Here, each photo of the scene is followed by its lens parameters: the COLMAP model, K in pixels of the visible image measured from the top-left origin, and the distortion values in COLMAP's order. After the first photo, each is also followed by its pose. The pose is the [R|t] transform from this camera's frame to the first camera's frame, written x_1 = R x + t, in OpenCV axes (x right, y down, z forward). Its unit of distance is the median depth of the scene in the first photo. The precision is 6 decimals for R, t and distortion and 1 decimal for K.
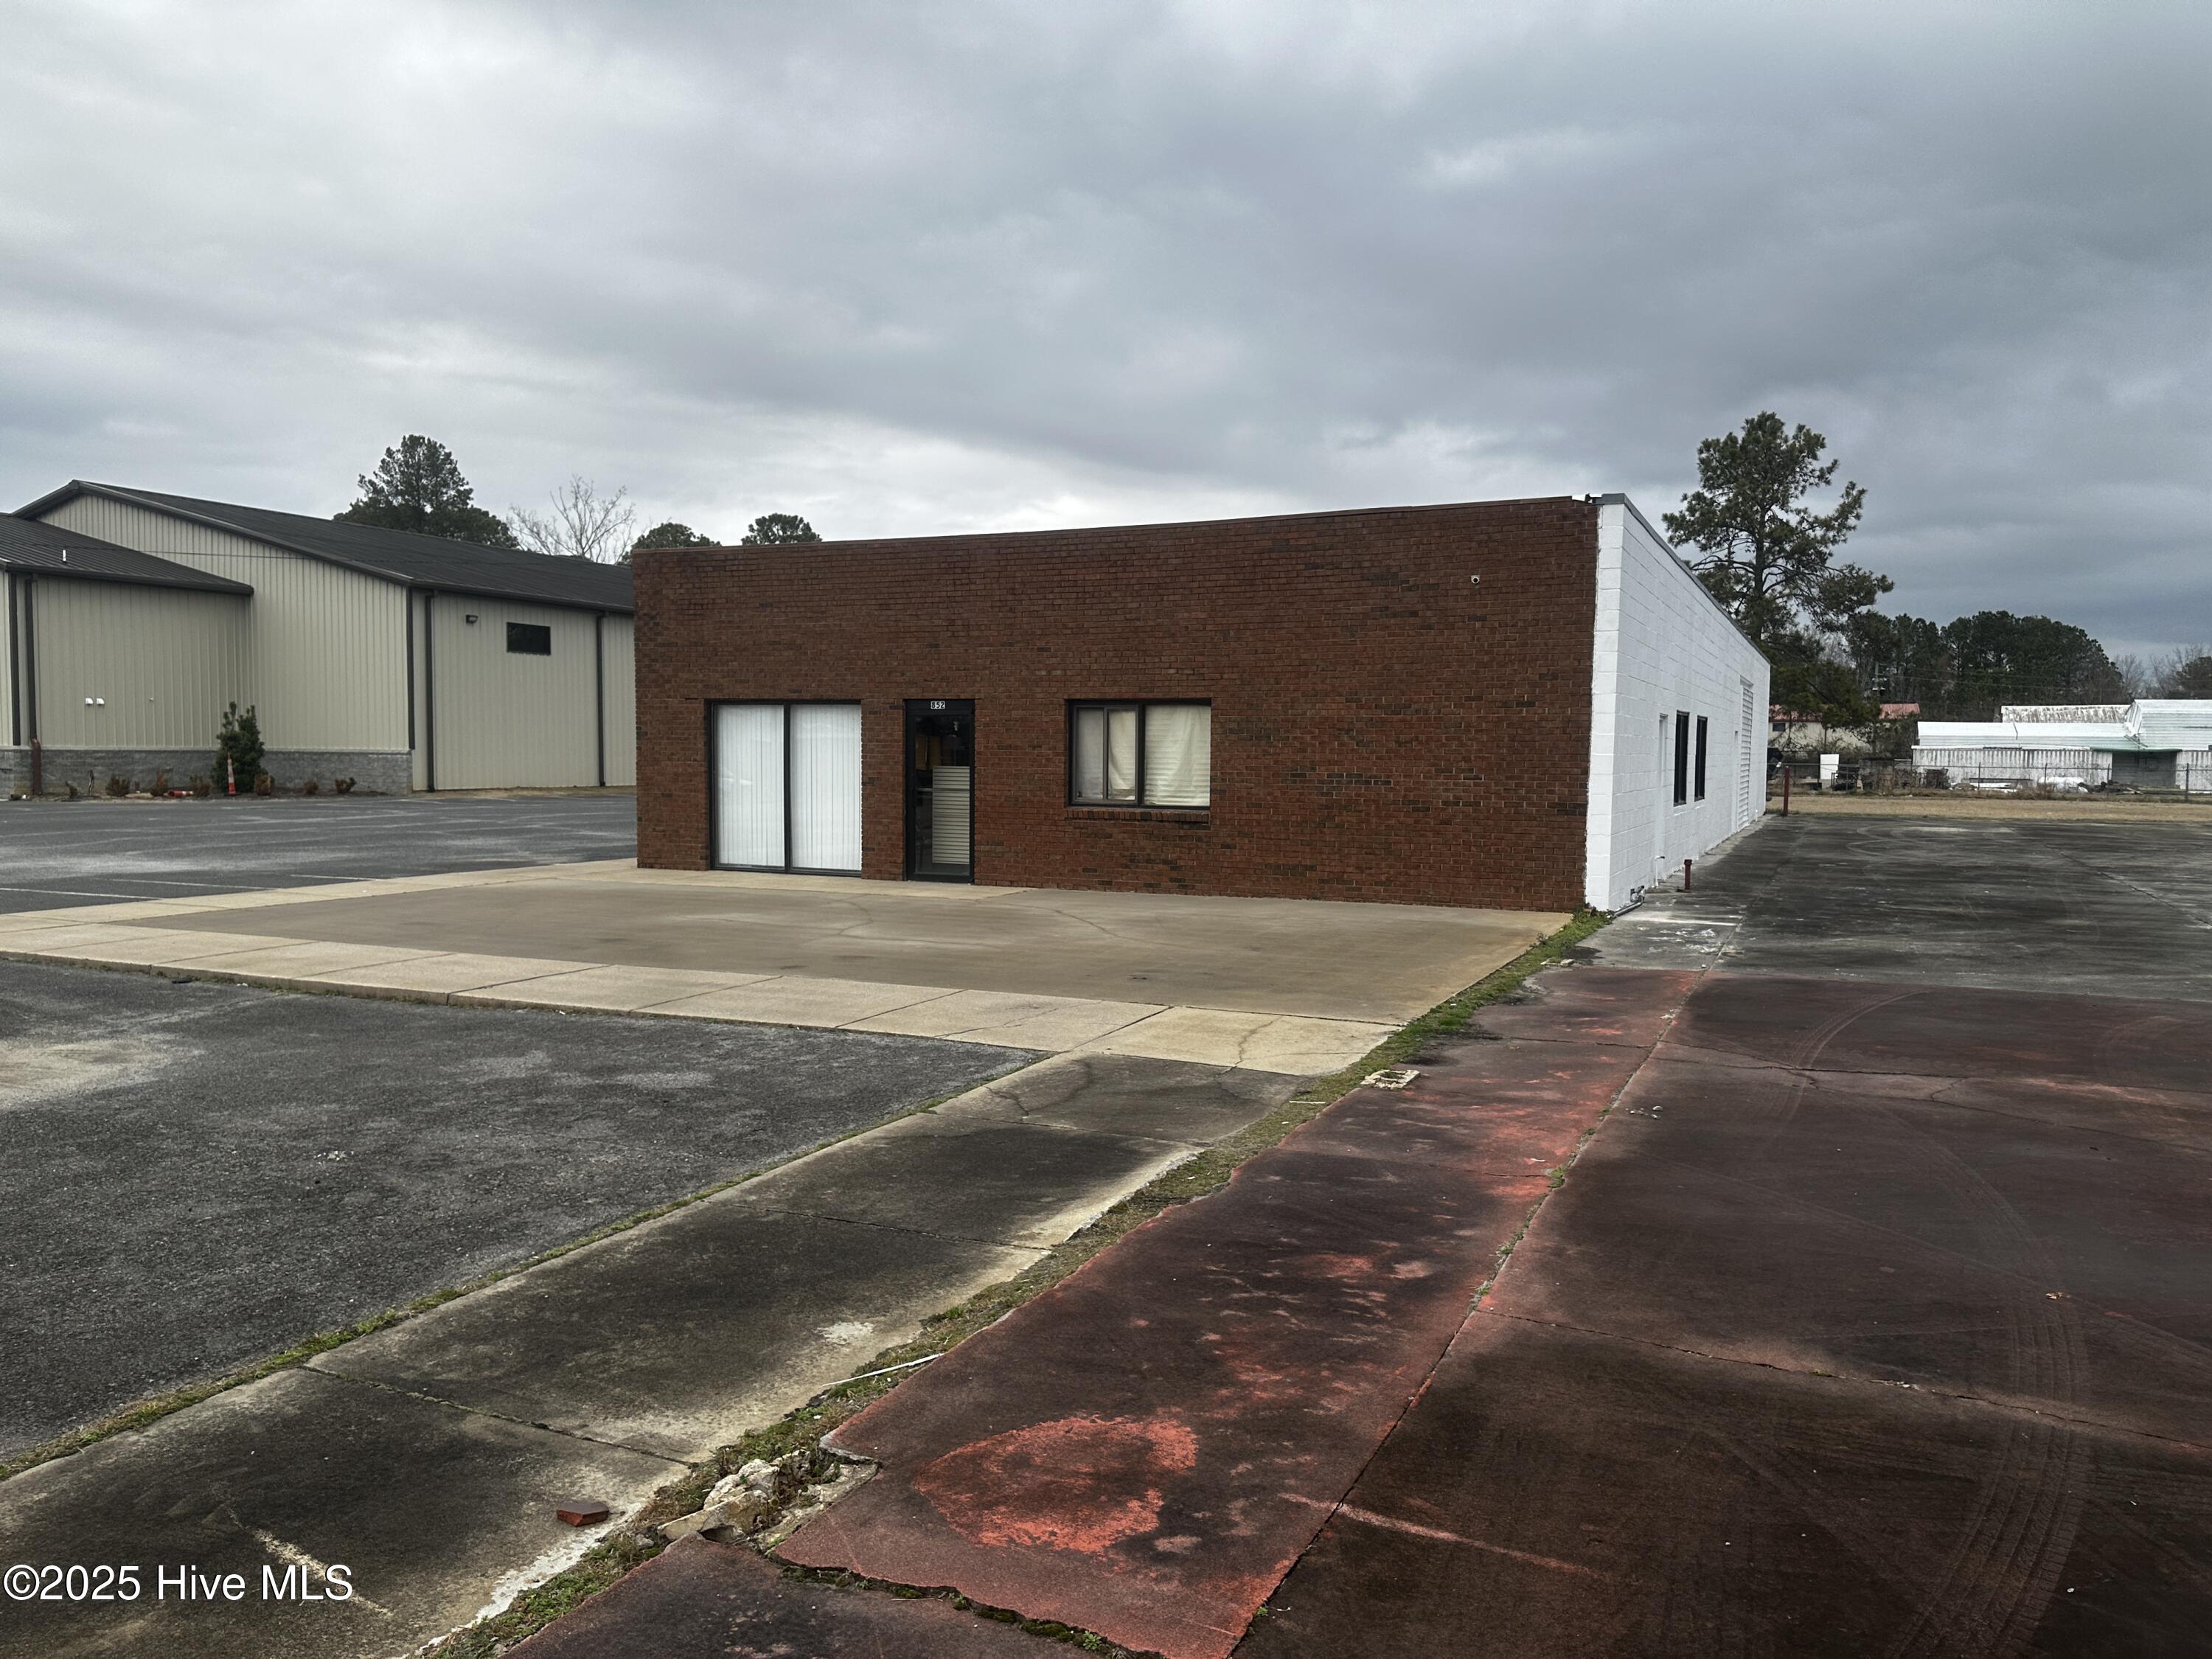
lens RADIAL K [[1501.7, 0, 1081.0], [0, 1501.7, 852.4], [0, 0, 1]] dist [0.046693, -0.041015]
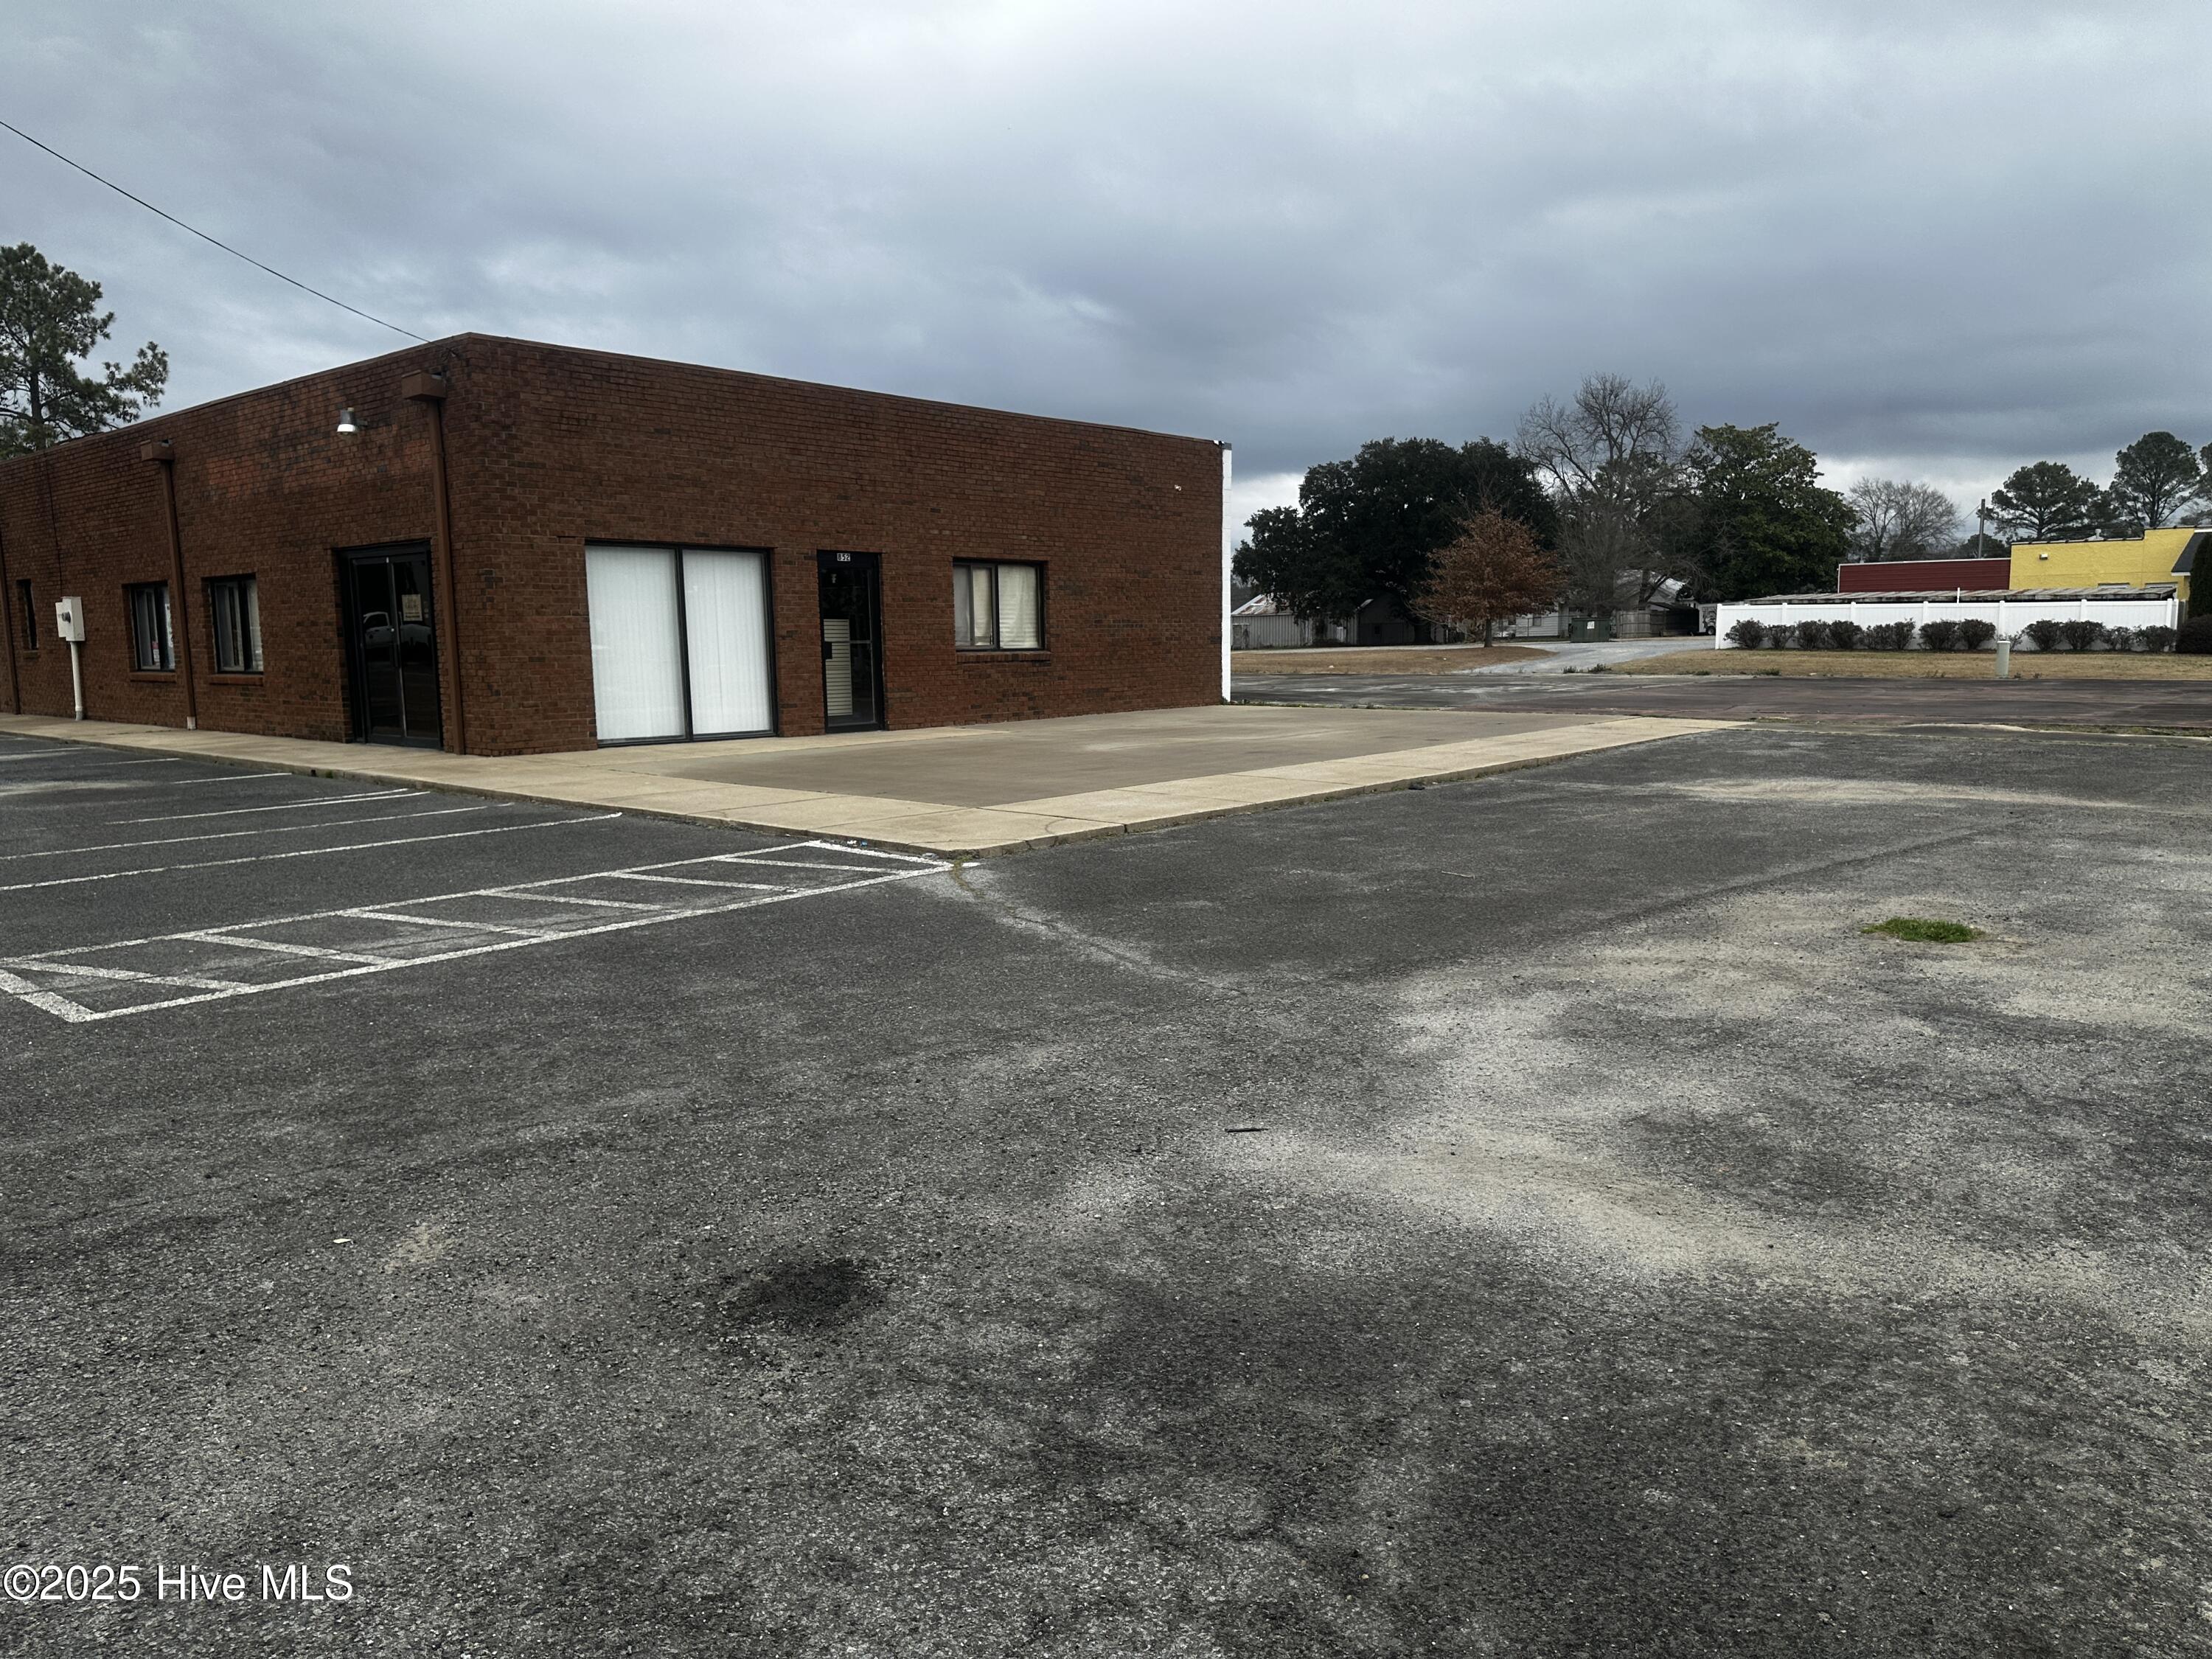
lens RADIAL K [[1522.4, 0, 1110.0], [0, 1522.4, 840.1], [0, 0, 1]] dist [0.088443, -0.114117]
pose [[0.269846, -0.141534, 0.952445, -1.140351], [0.078236, 0.989091, 0.124814, -0.026325], [-0.959720, 0.040834, 0.277976, 0.594948]]
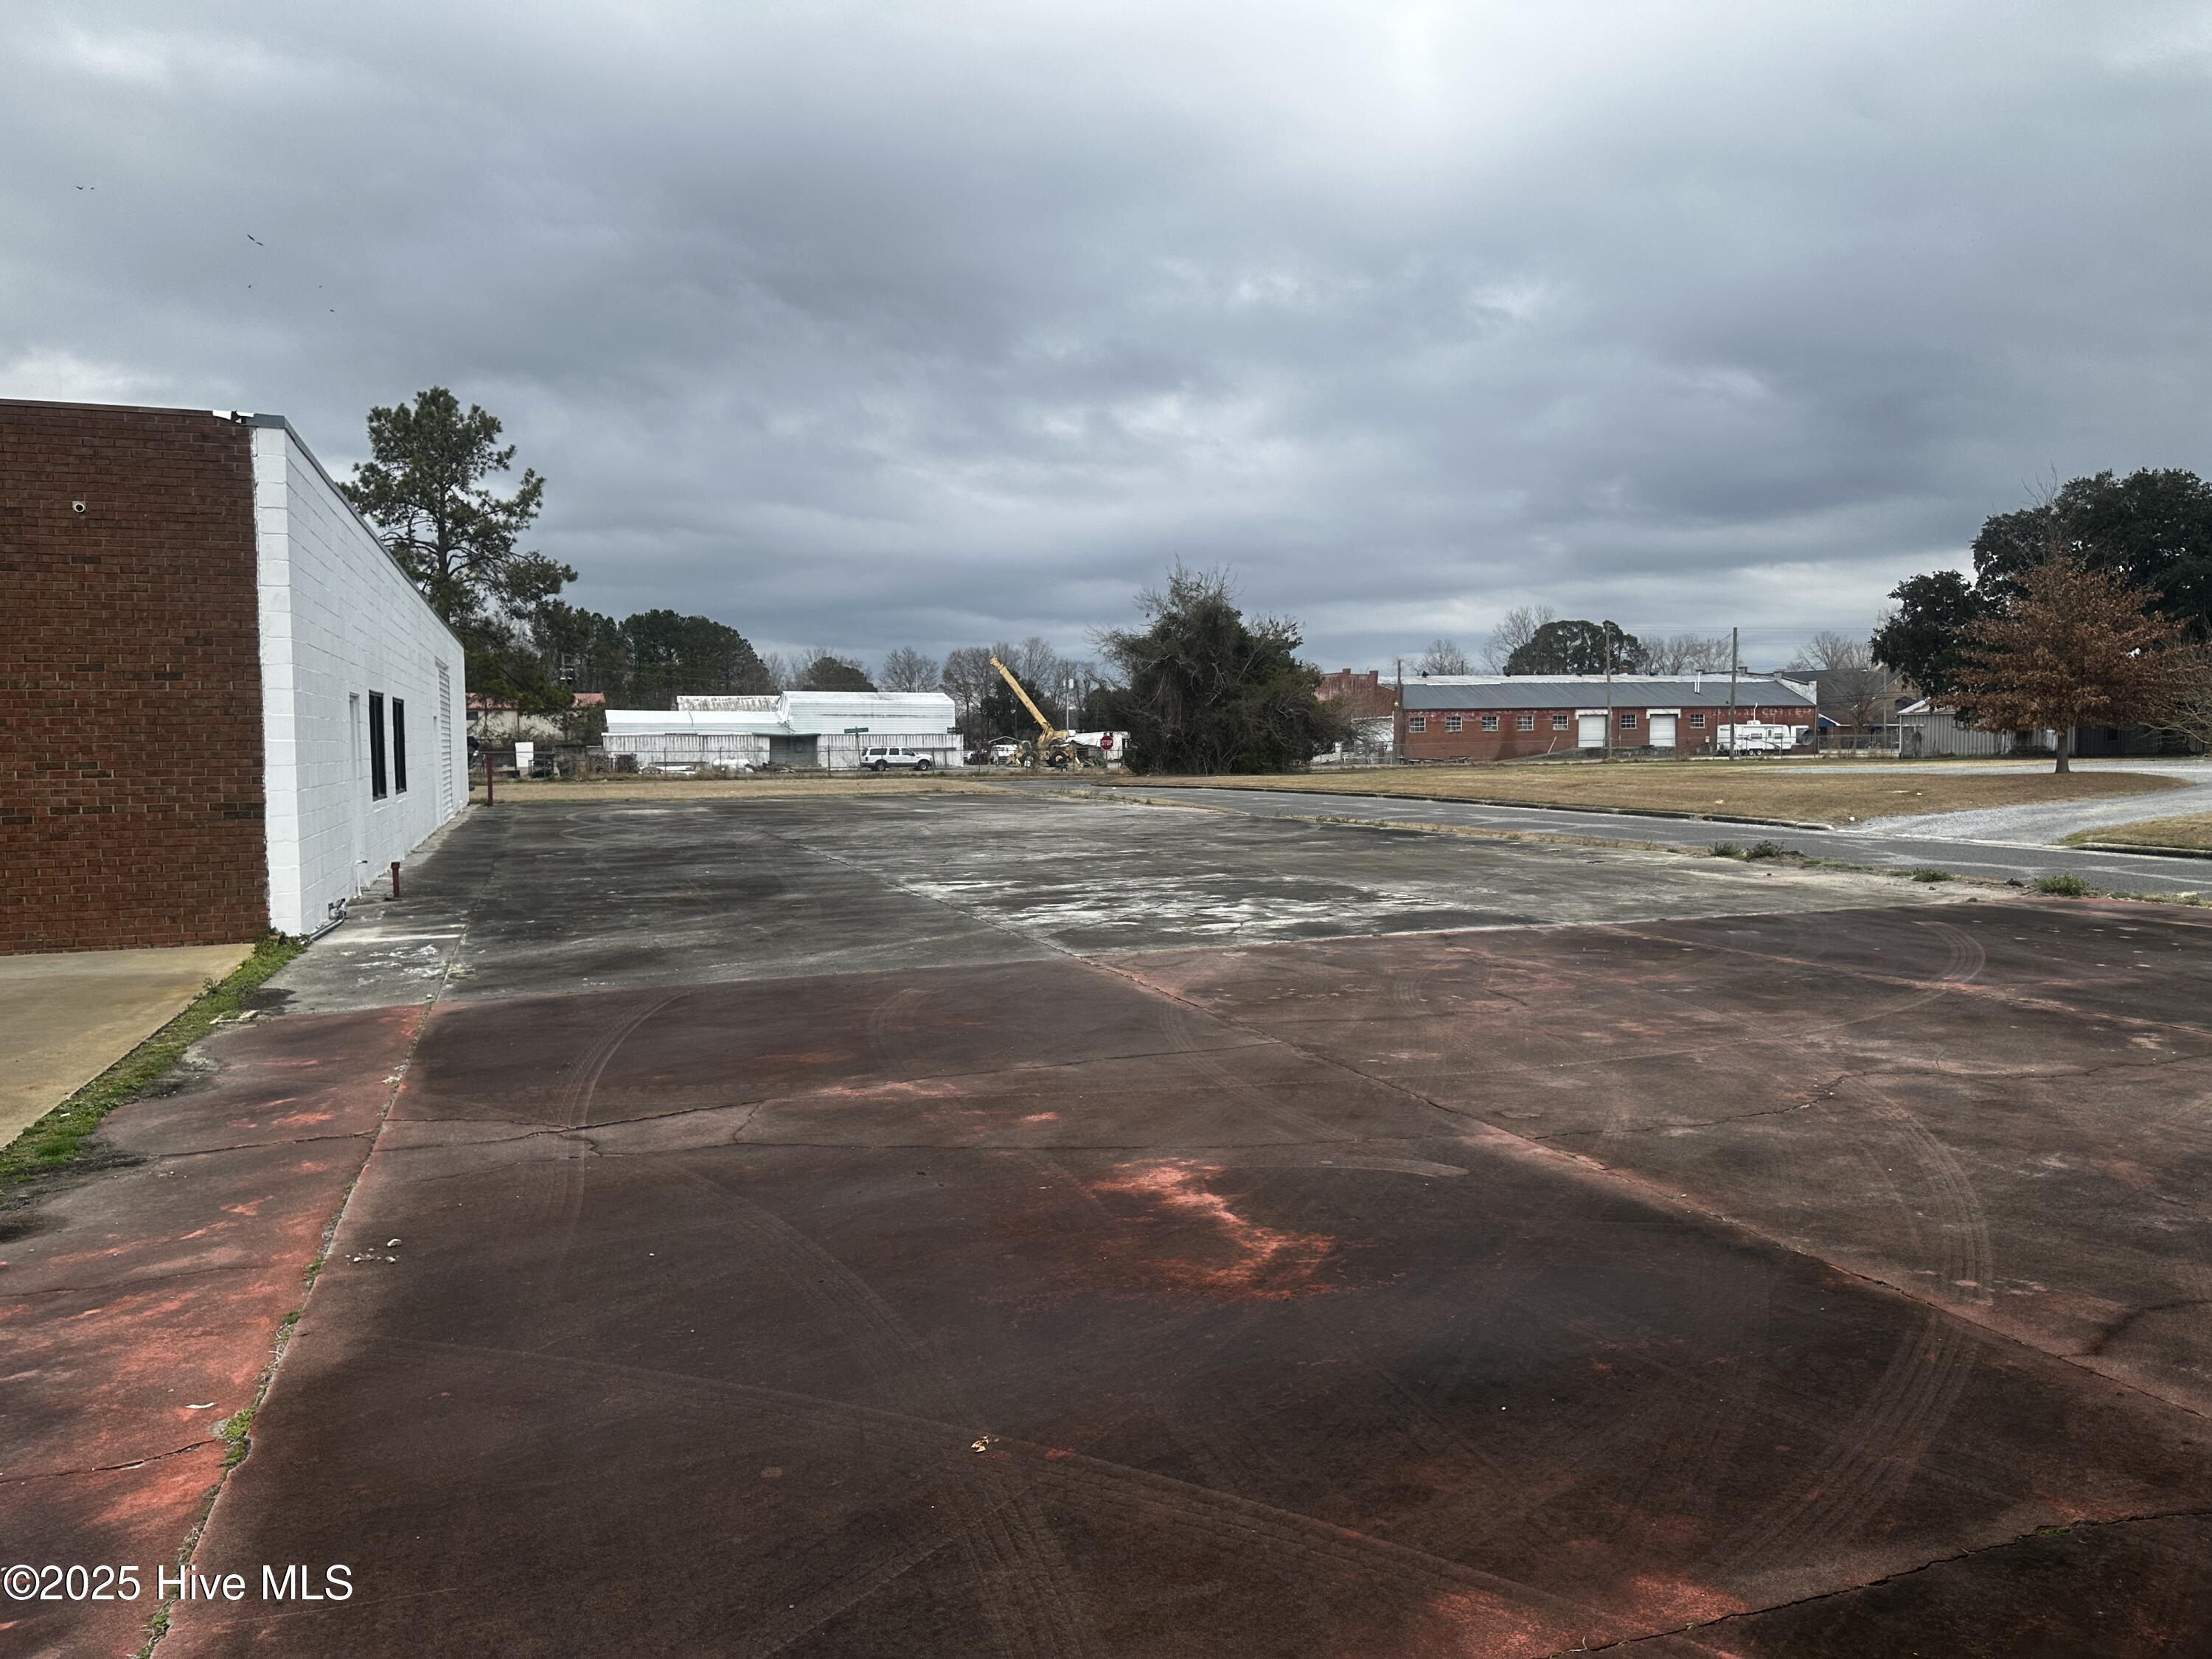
lens RADIAL K [[1552.2, 0, 1114.8], [0, 1552.2, 817.9], [0, 0, 1]] dist [0.046325, -0.059528]
pose [[0.682742, -0.055257, 0.728567, 0.036425], [0.068513, 0.997584, 0.011457, -0.002592], [-0.727440, 0.042095, 0.684879, 0.100104]]
